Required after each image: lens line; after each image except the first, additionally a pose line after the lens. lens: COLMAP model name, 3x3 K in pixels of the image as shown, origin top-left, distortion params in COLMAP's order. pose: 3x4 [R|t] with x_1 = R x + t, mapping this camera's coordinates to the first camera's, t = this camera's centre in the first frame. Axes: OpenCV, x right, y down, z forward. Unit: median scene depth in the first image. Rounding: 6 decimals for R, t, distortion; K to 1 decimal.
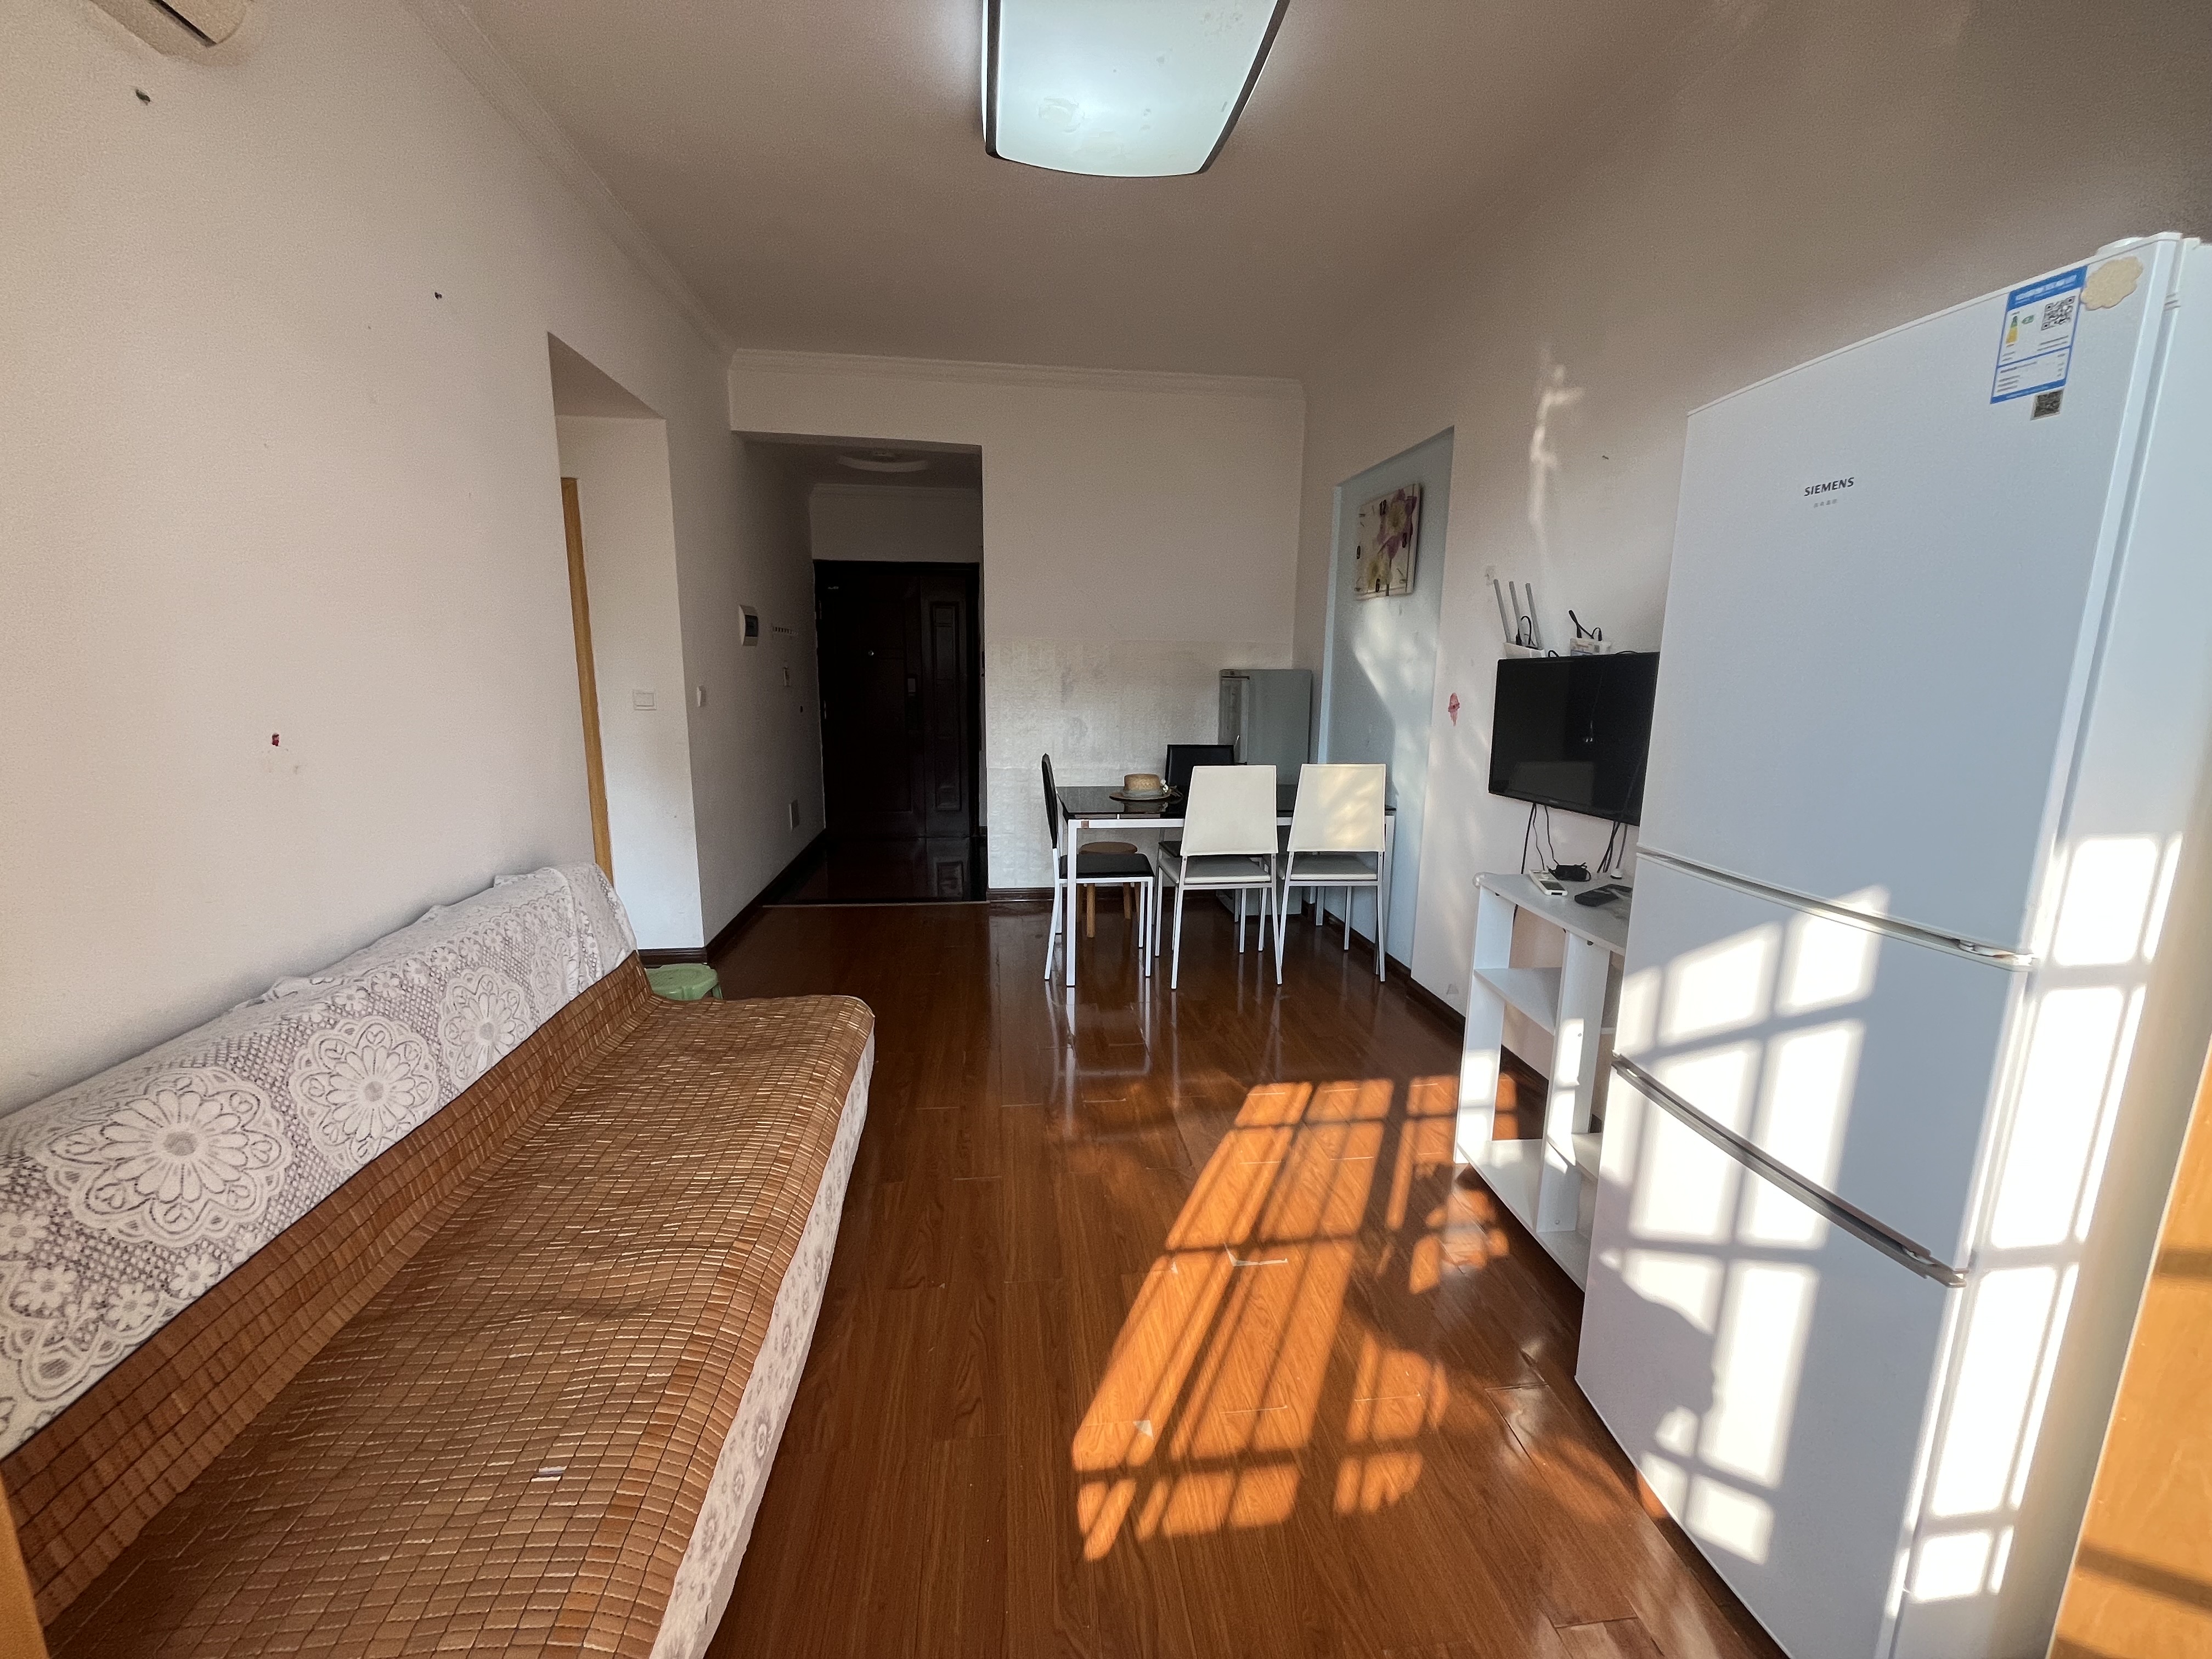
lens RADIAL K [[891.8, 0, 1105.6], [0, 891.8, 838.5], [0, 0, 1]] dist [-0.000023, -0.003260]
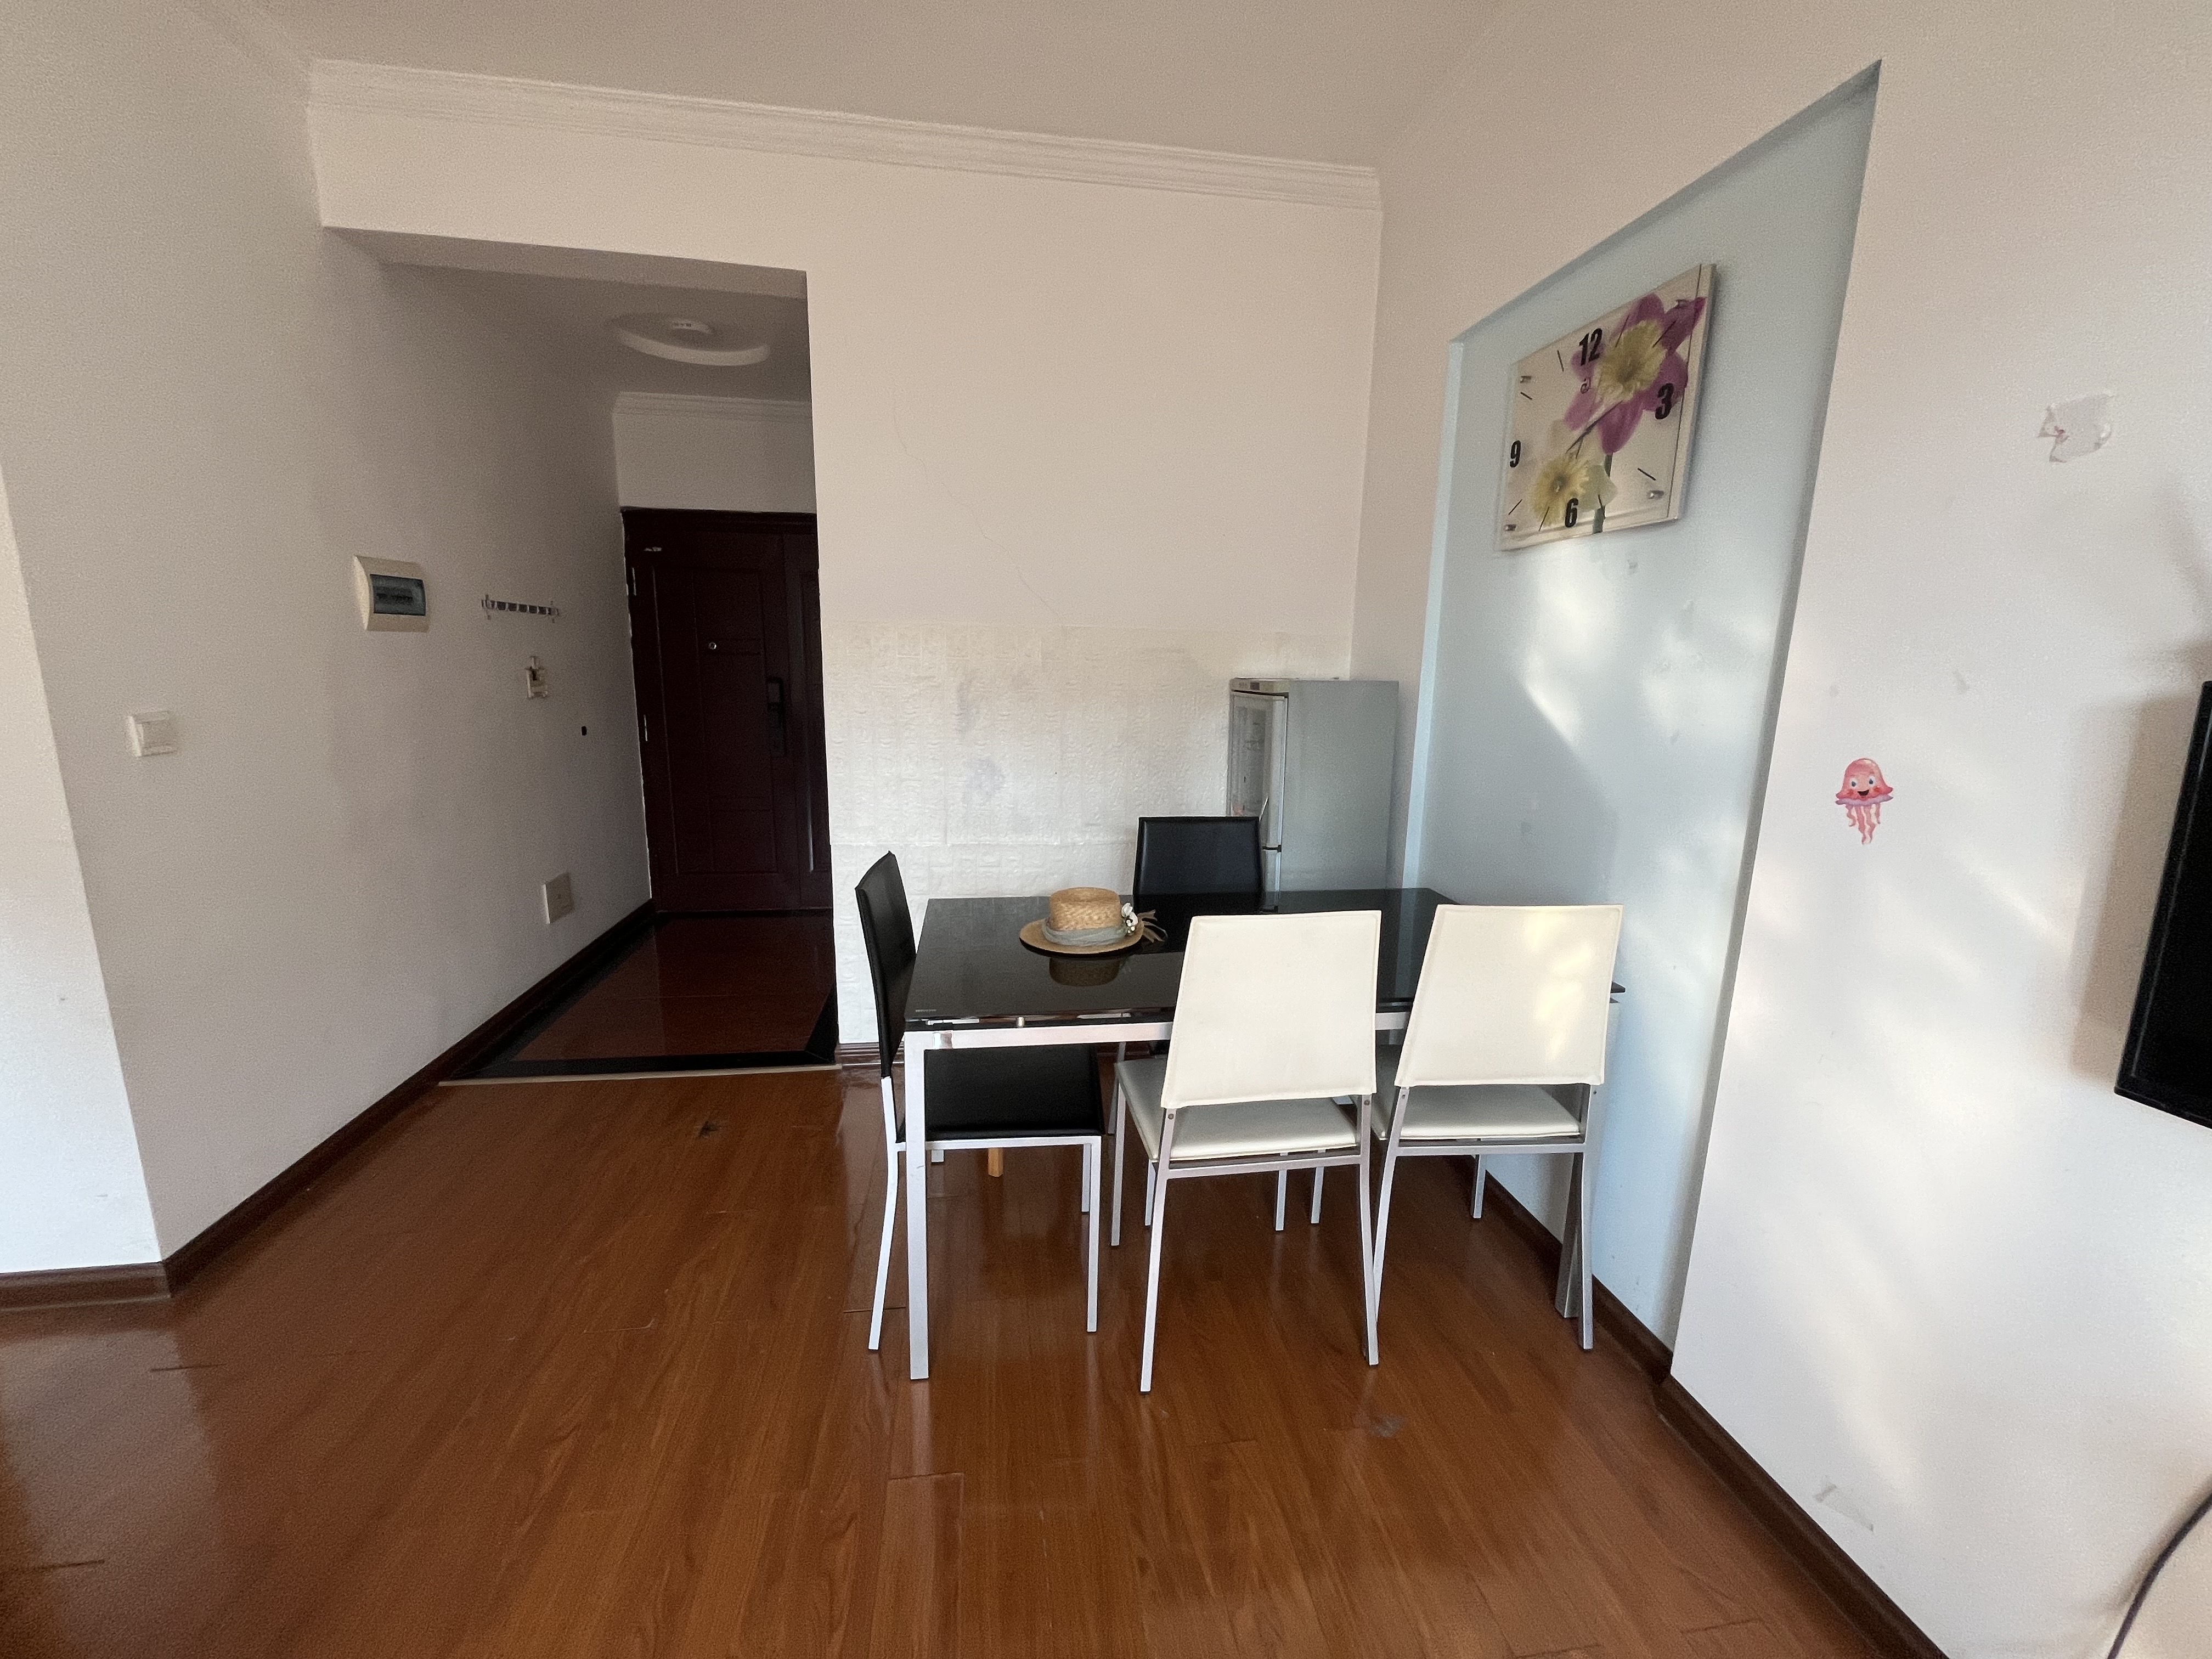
lens RADIAL K [[891.8, 0, 1105.6], [0, 891.8, 838.5], [0, 0, 1]] dist [-0.000023, -0.003260]
pose [[0.999794, 0.003379, 0.020012, 0.045348], [-0.003471, 0.999984, 0.004564, -0.113448], [-0.019996, -0.004633, 0.999789, 0.543799]]
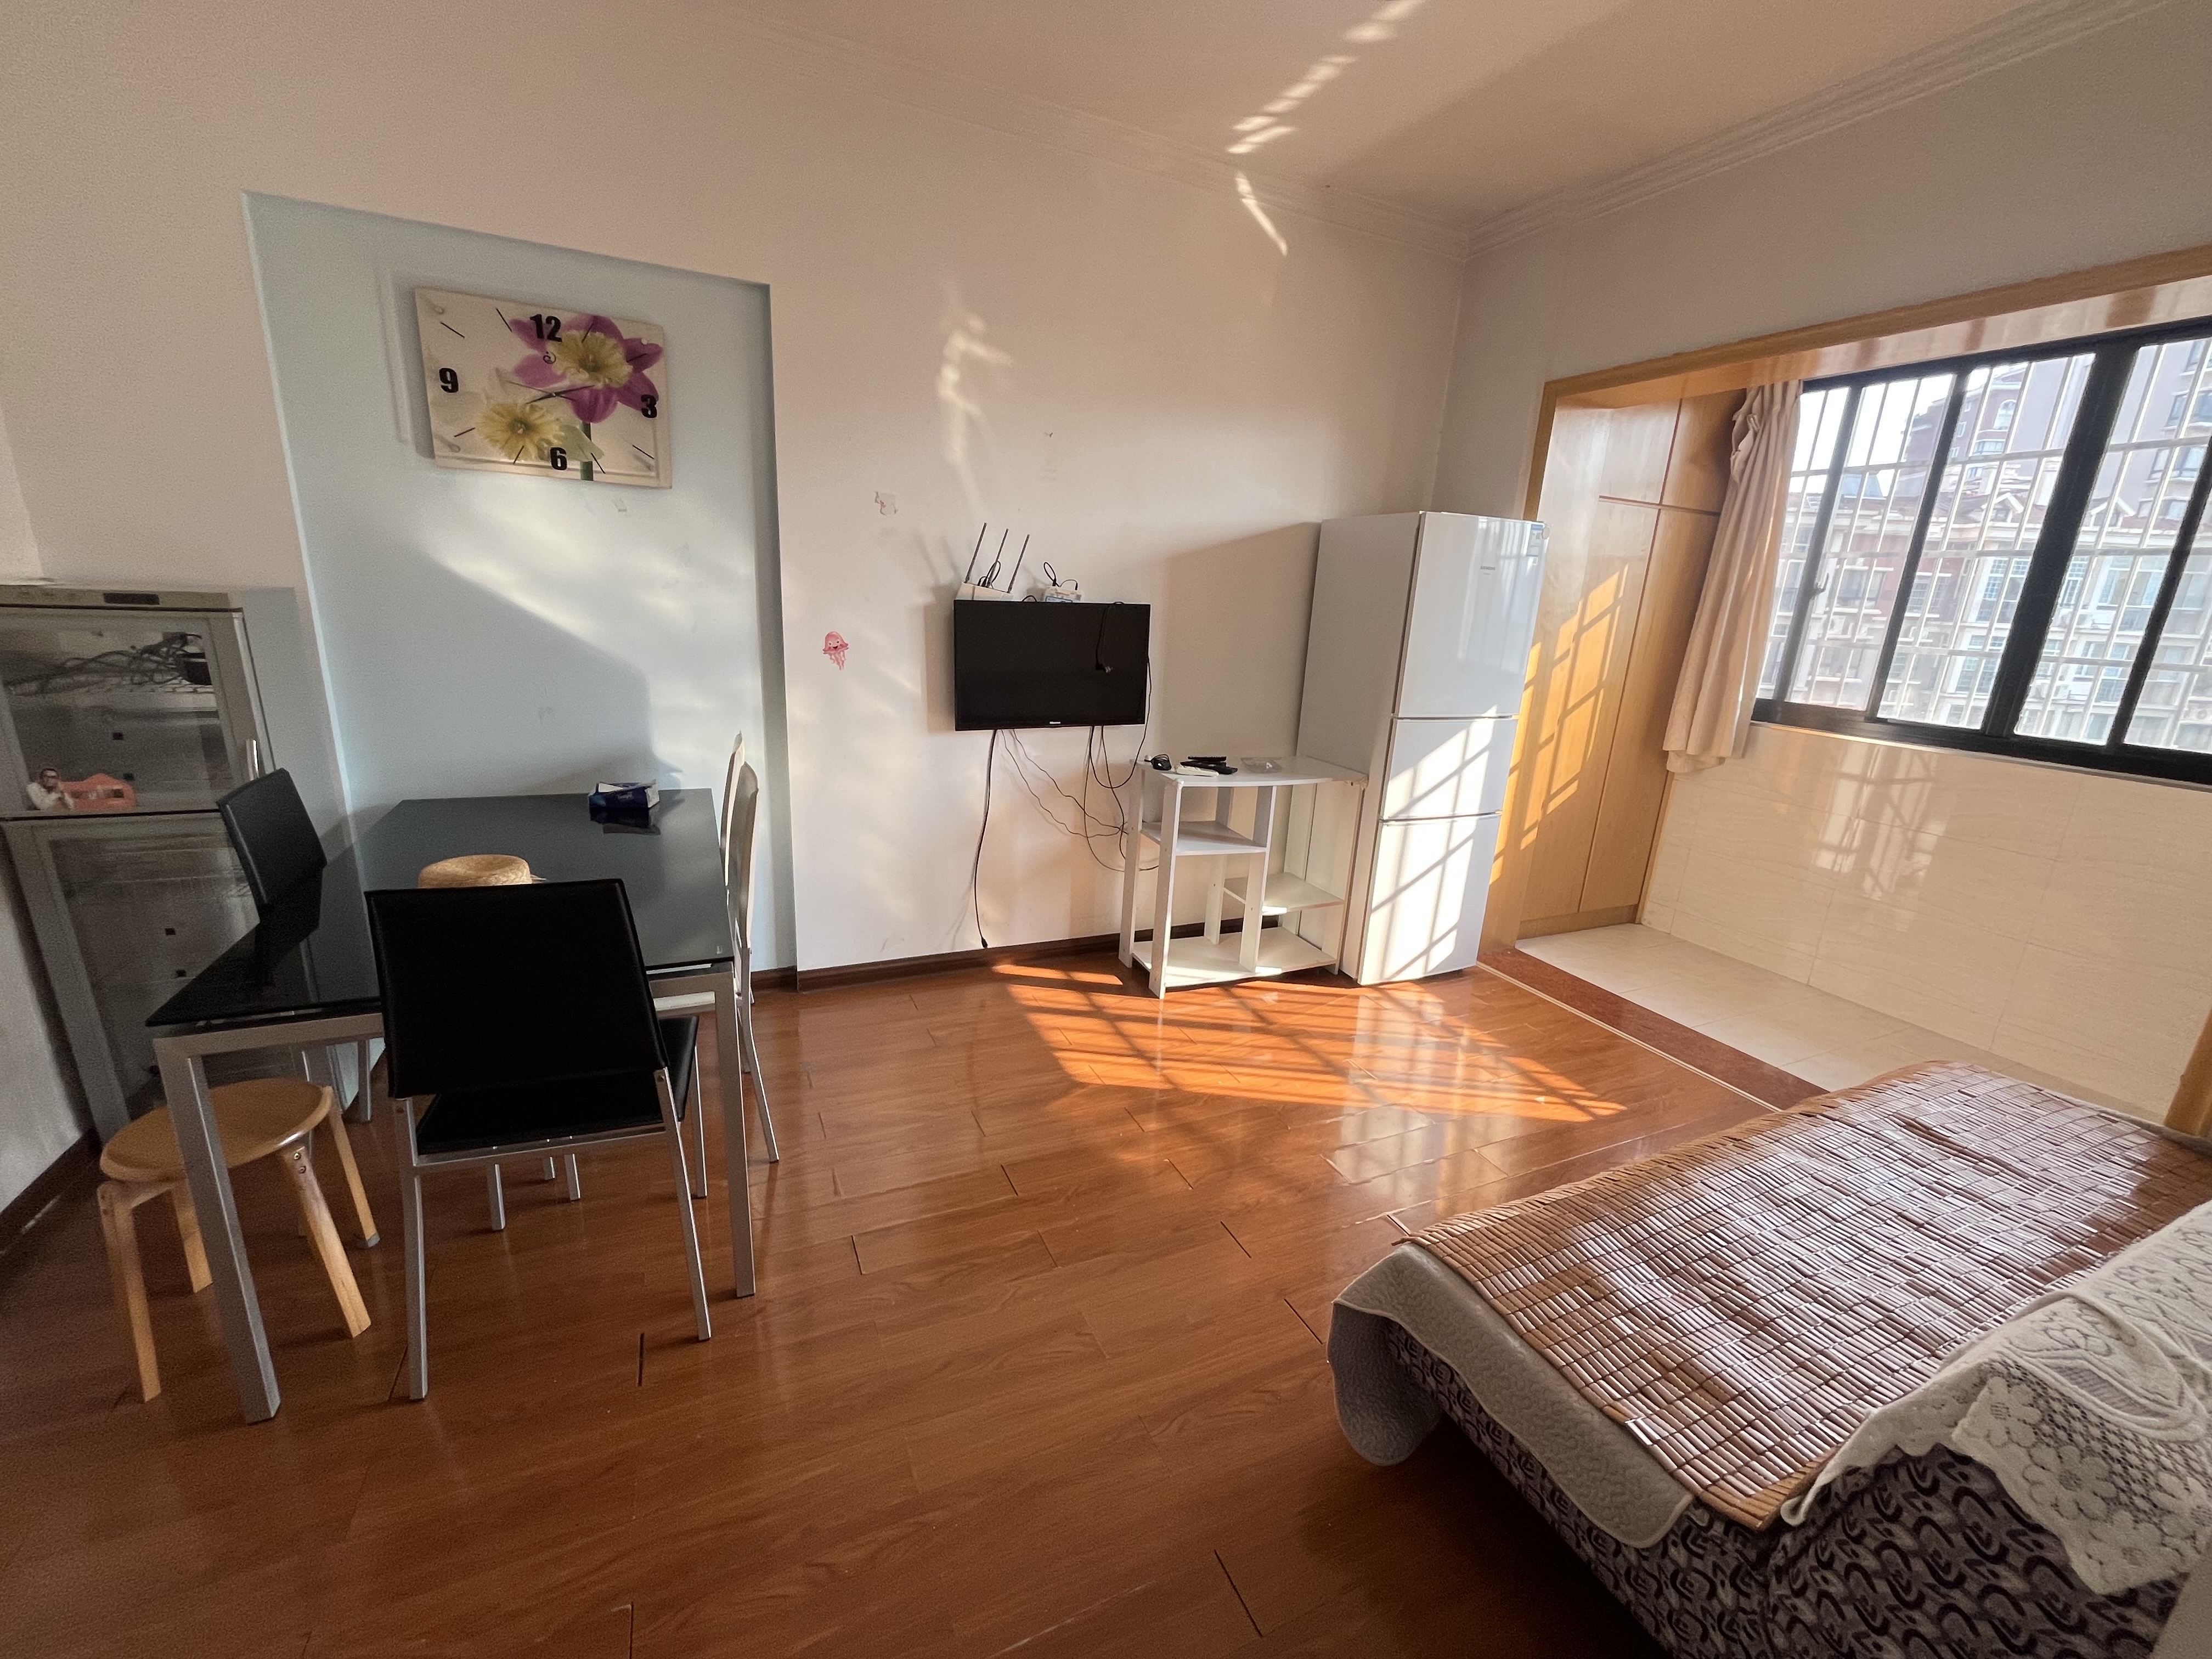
lens RADIAL K [[891.8, 0, 1105.6], [0, 891.8, 838.5], [0, 0, 1]] dist [-0.000023, -0.003260]
pose [[-0.301257, -0.278676, 0.911912, -0.472861], [0.128179, 0.935826, 0.328329, -0.198785], [-0.944888, 0.215800, -0.246204, 0.885433]]
